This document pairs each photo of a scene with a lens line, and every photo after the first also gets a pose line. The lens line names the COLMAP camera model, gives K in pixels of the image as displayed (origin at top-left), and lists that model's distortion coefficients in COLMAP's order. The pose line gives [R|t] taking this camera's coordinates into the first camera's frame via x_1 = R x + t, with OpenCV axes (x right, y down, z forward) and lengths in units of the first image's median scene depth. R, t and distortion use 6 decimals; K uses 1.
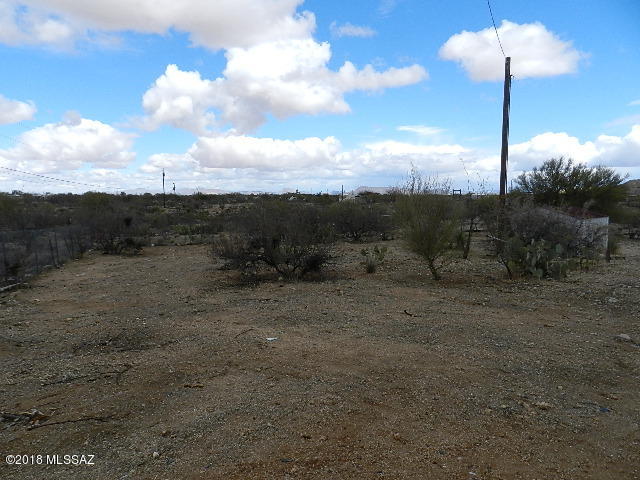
lens RADIAL K [[428.5, 0, 320.0], [0, 428.5, 240.0], [0, 0, 1]] dist [0.005285, -0.004780]
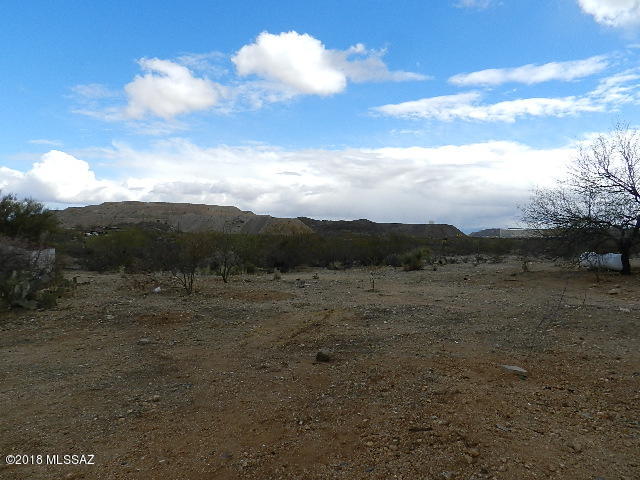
lens RADIAL K [[428.5, 0, 320.0], [0, 428.5, 240.0], [0, 0, 1]] dist [0.005285, -0.004780]
pose [[0.327339, 0.012494, 0.944824, -0.120194], [0.060760, 0.997565, -0.034242, 0.002054], [-0.942951, 0.068617, 0.325783, 0.033168]]
